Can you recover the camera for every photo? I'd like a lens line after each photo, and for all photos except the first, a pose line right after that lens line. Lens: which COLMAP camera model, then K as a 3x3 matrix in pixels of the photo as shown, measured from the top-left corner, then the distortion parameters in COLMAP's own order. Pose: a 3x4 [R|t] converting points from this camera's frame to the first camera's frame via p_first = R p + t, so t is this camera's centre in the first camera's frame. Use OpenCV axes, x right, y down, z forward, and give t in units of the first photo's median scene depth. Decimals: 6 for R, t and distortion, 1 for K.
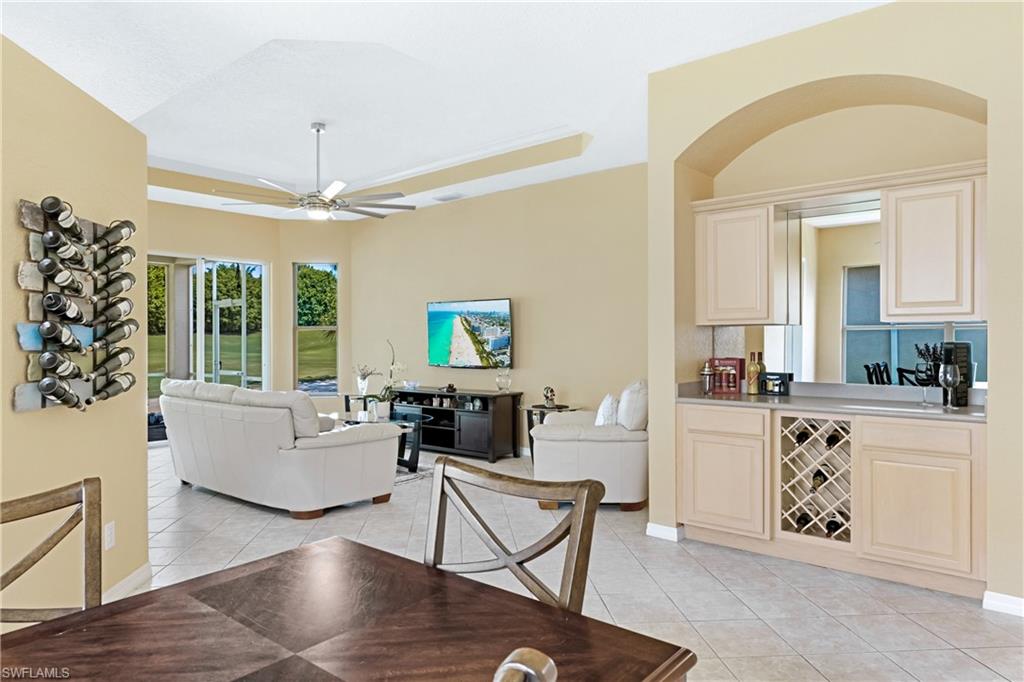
lens RADIAL K [[640.2, 0, 512.7], [0, 640.2, 340.8], [0, 0, 1]] dist [0.000659, -0.000182]
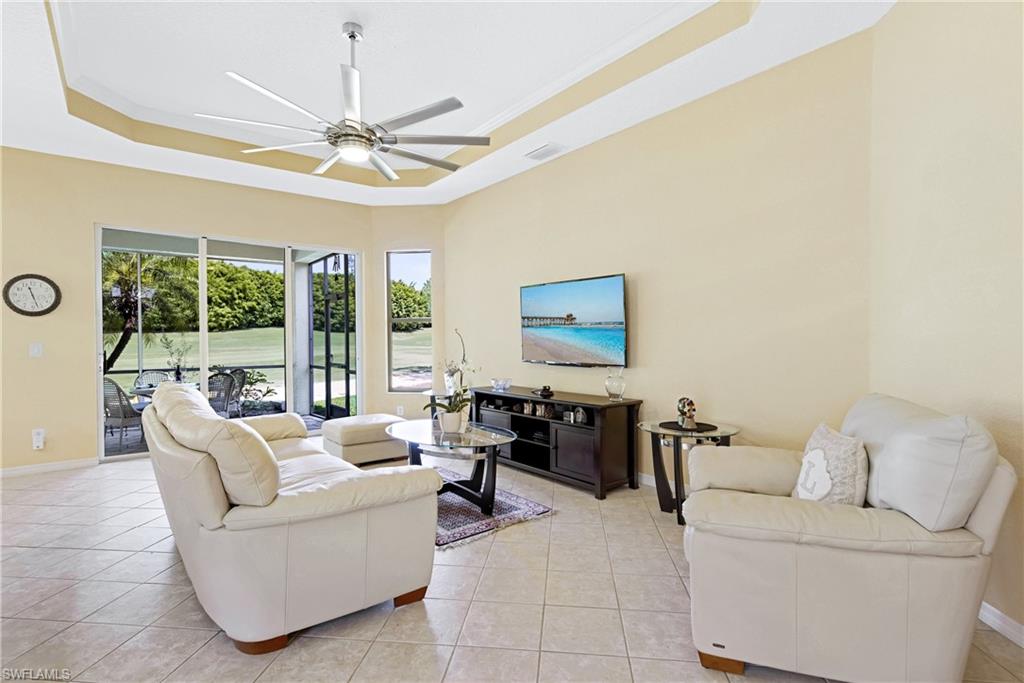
lens RADIAL K [[501.3, 0, 514.1], [0, 501.3, 337.3], [0, 0, 1]] dist [0.015011, -0.002005]
pose [[0.980368, -0.003628, -0.197145, -0.014520], [0.003955, 0.999991, 0.001269, 0.006788], [0.197139, -0.002024, 0.980374, 0.407100]]
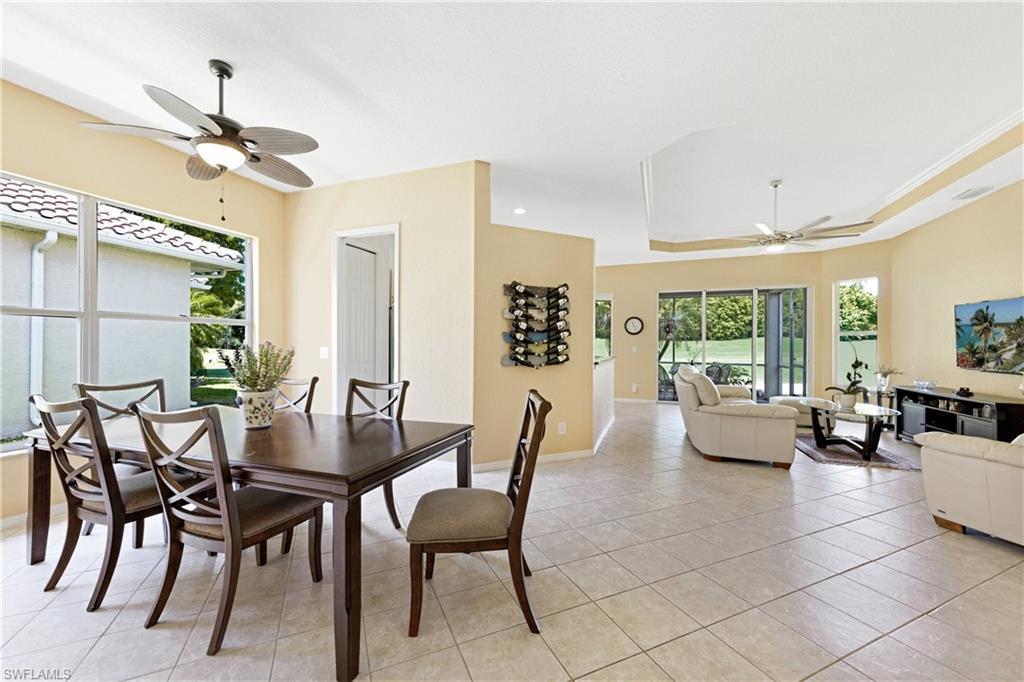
lens RADIAL K [[392.1, 0, 509.8], [0, 392.1, 346.5], [0, 0, 1]] dist [0.018437, -0.000099]
pose [[0.333847, 0.010874, -0.942564, 0.253652], [-0.007914, 0.999931, 0.008732, 0.005661], [0.942594, 0.004545, 0.333910, 0.163197]]
